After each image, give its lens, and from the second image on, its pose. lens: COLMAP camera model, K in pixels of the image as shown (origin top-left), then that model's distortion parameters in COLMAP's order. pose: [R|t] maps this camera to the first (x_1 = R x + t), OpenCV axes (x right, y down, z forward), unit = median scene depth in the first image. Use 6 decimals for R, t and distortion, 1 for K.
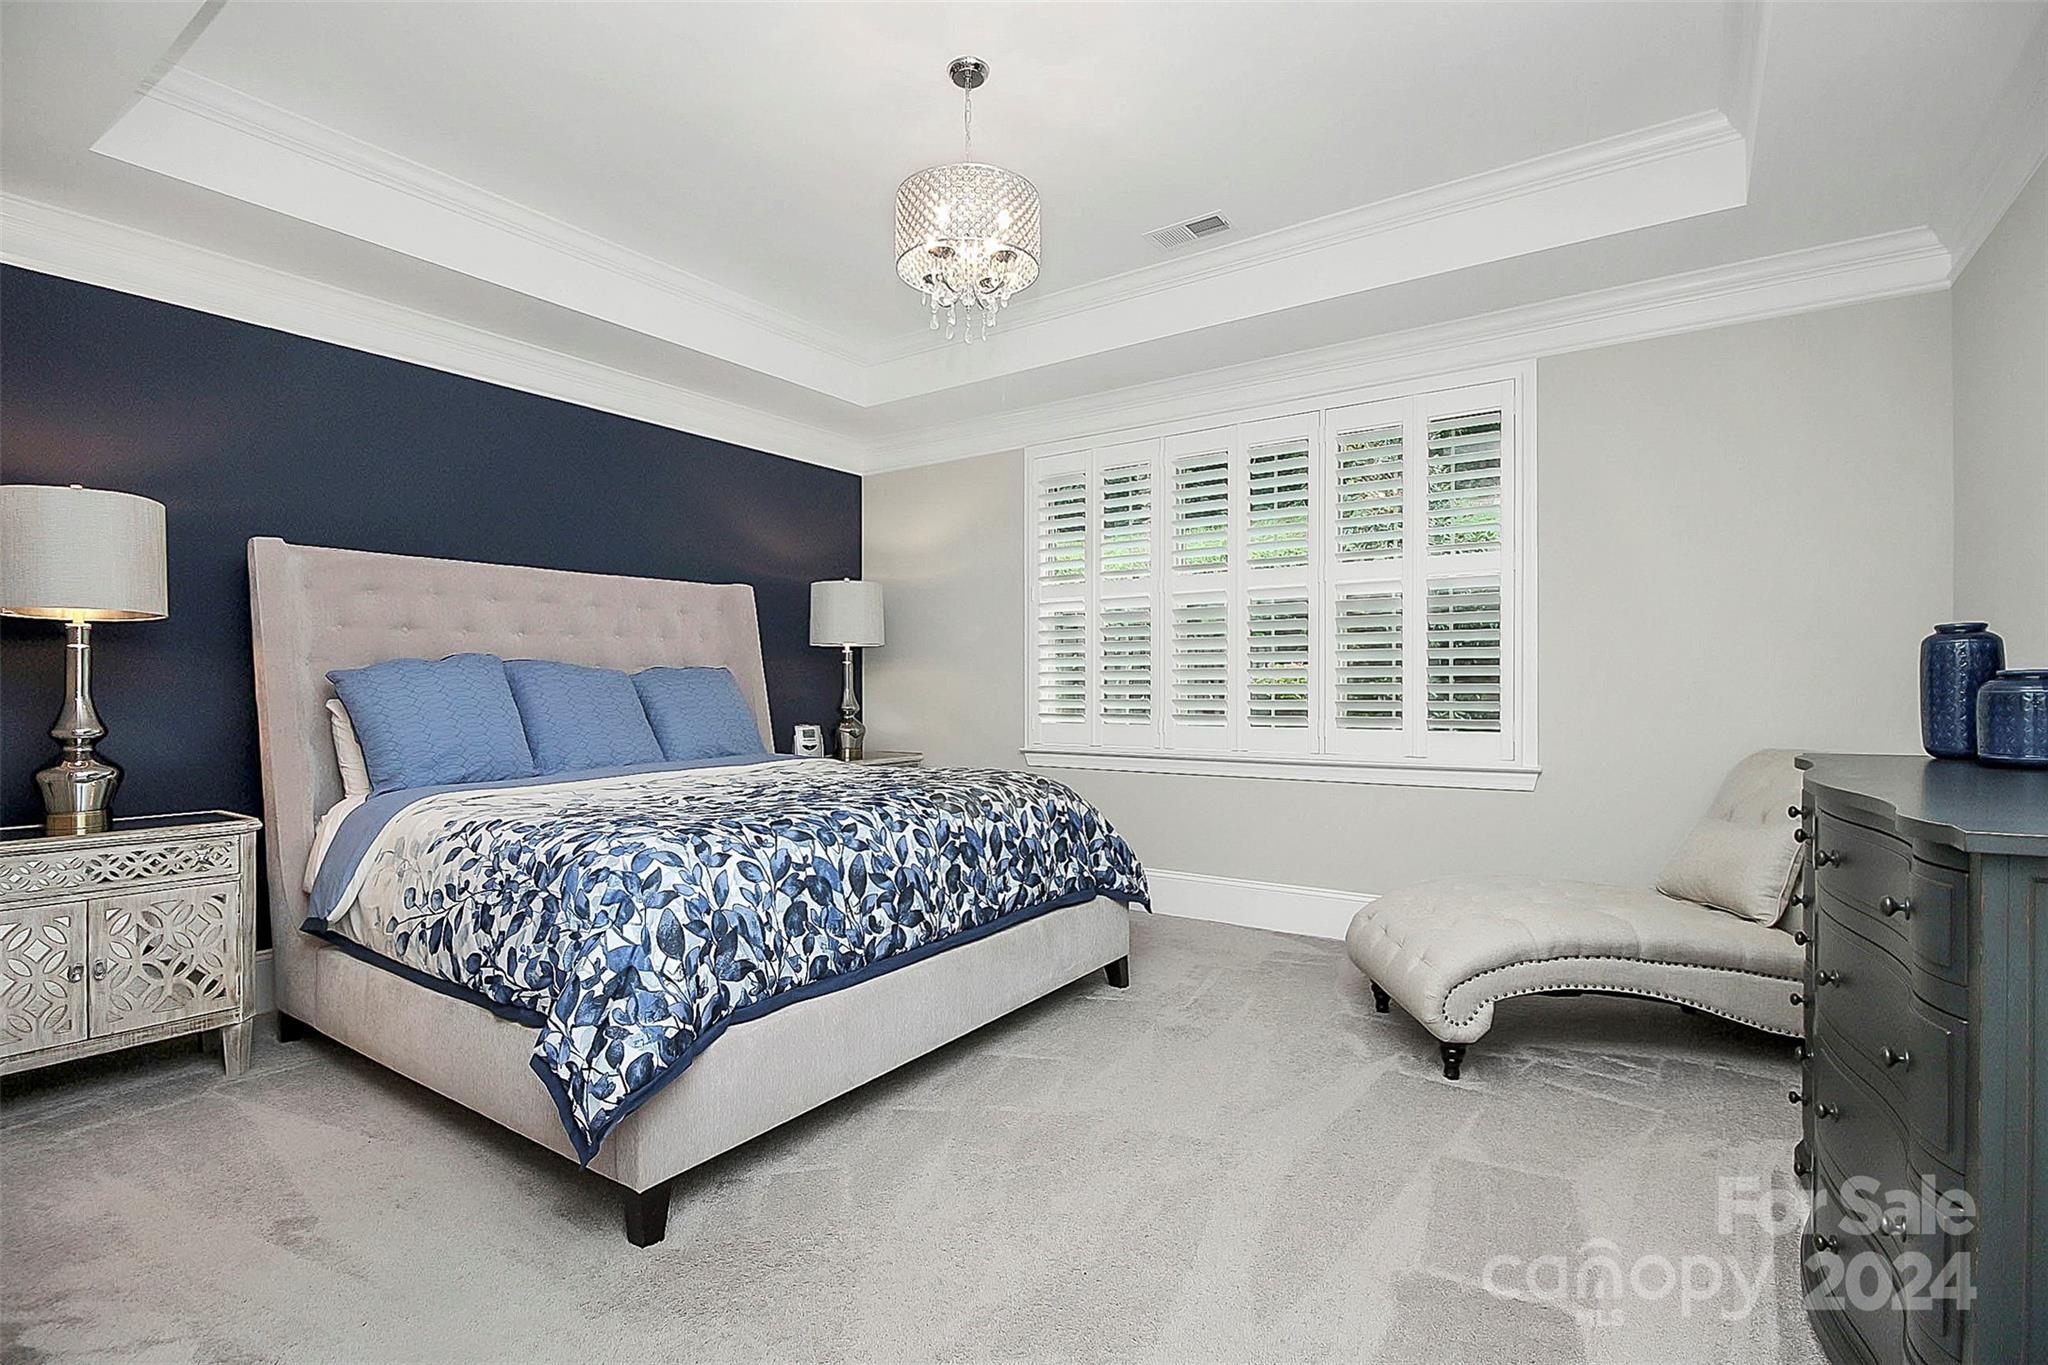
lens RADIAL K [[978.7, 0, 1023.1], [0, 978.7, 672.2], [0, 0, 1]] dist [0.000244, -0.000238]
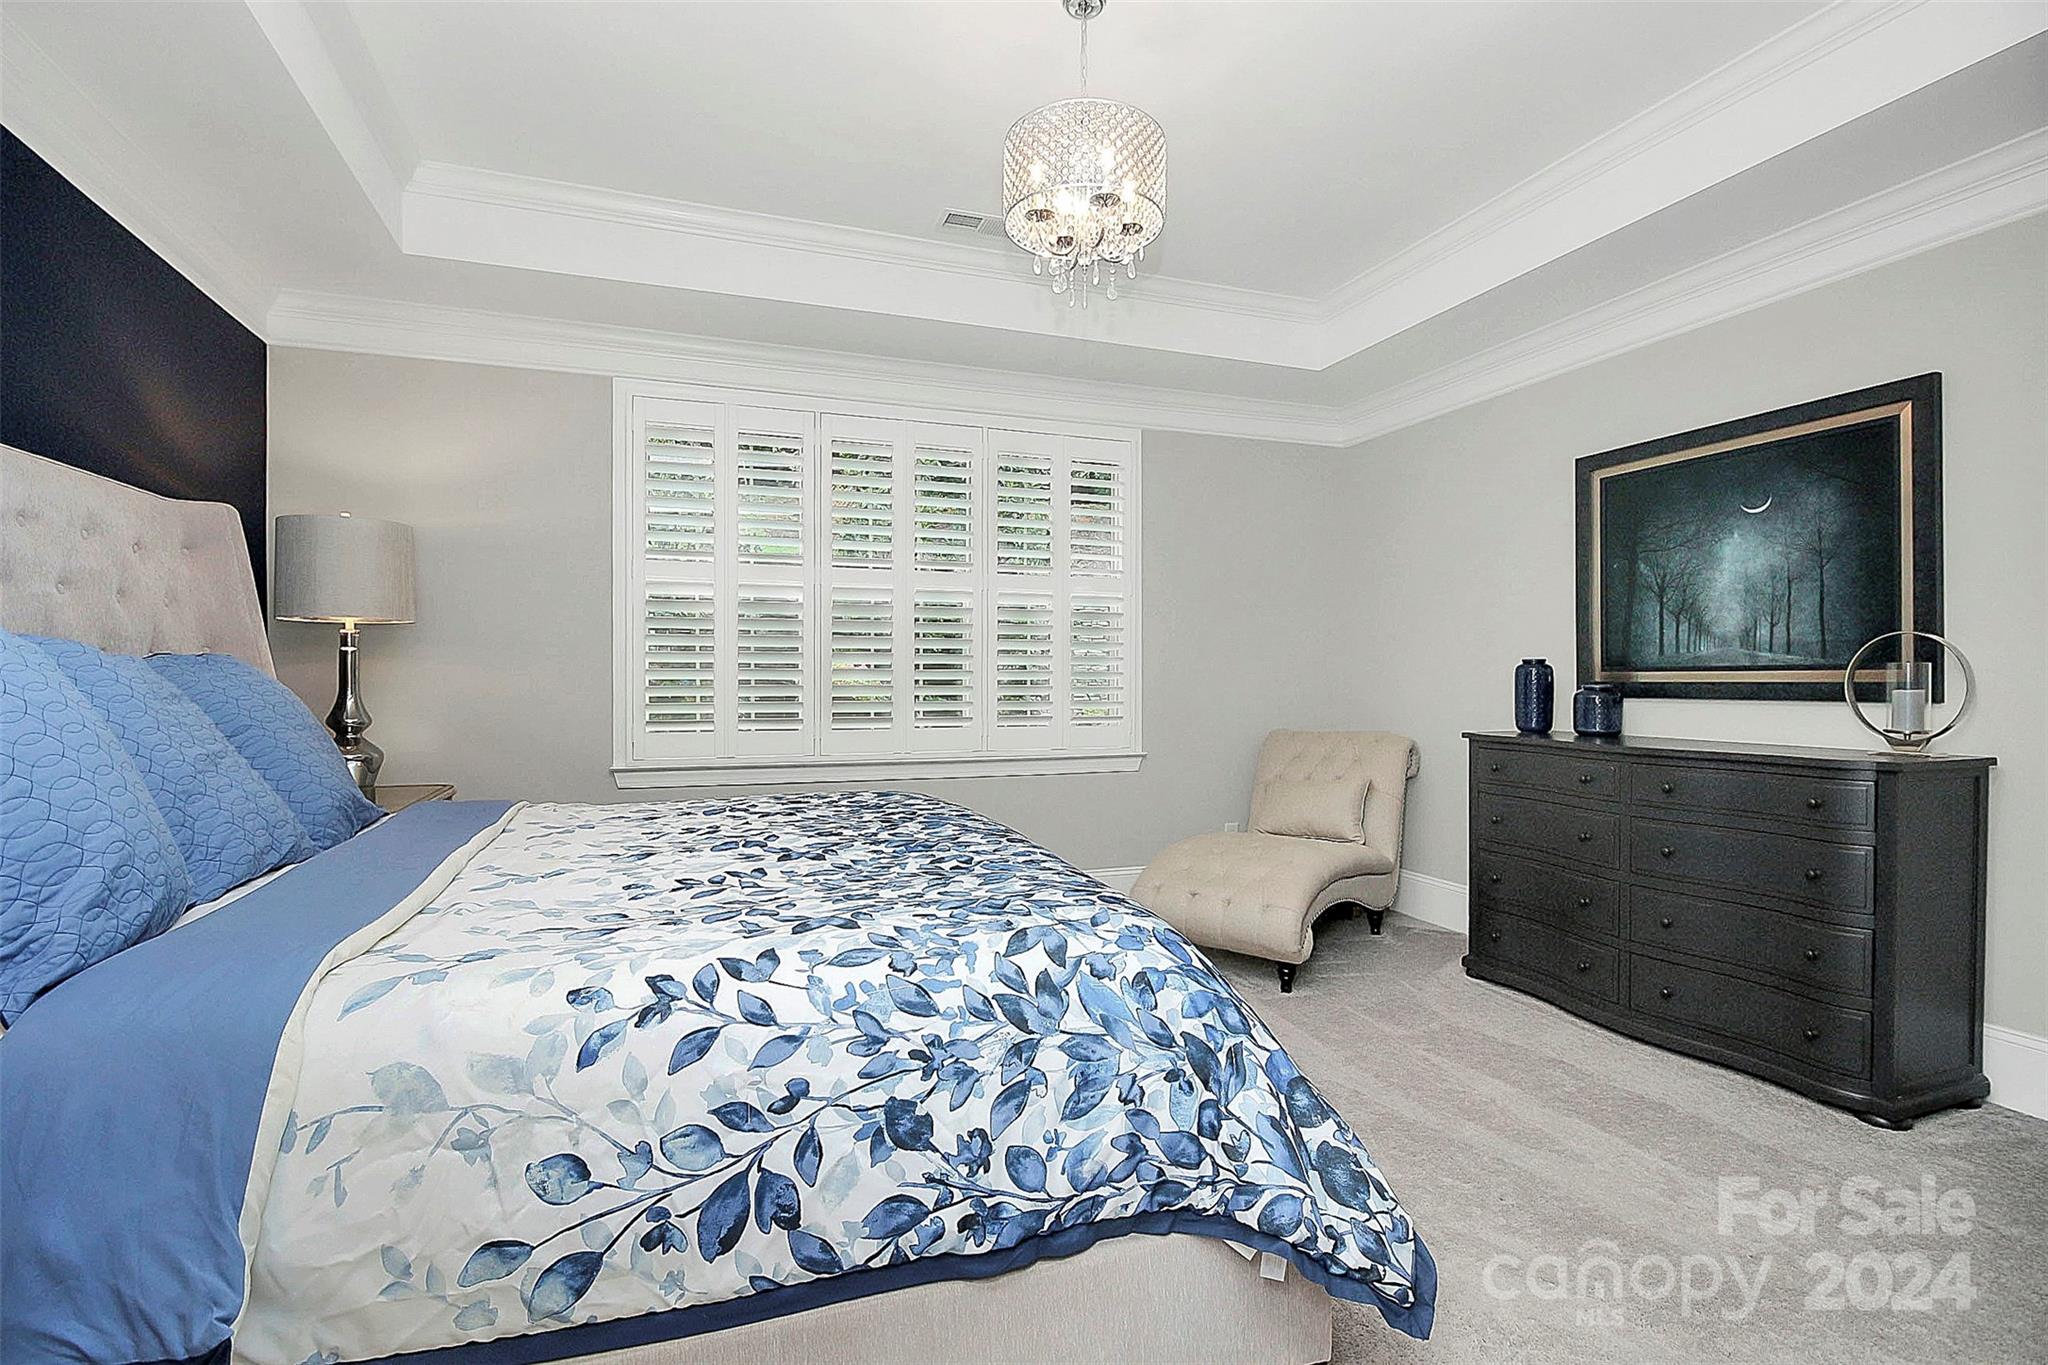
lens RADIAL K [[978.7, 0, 1023.1], [0, 978.7, 672.2], [0, 0, 1]] dist [0.000244, -0.000238]
pose [[0.571730, 0.011477, 0.820361, -0.925209], [-0.017735, 0.999841, -0.001627, -0.003725], [-0.820250, -0.013619, 0.571843, 0.608578]]
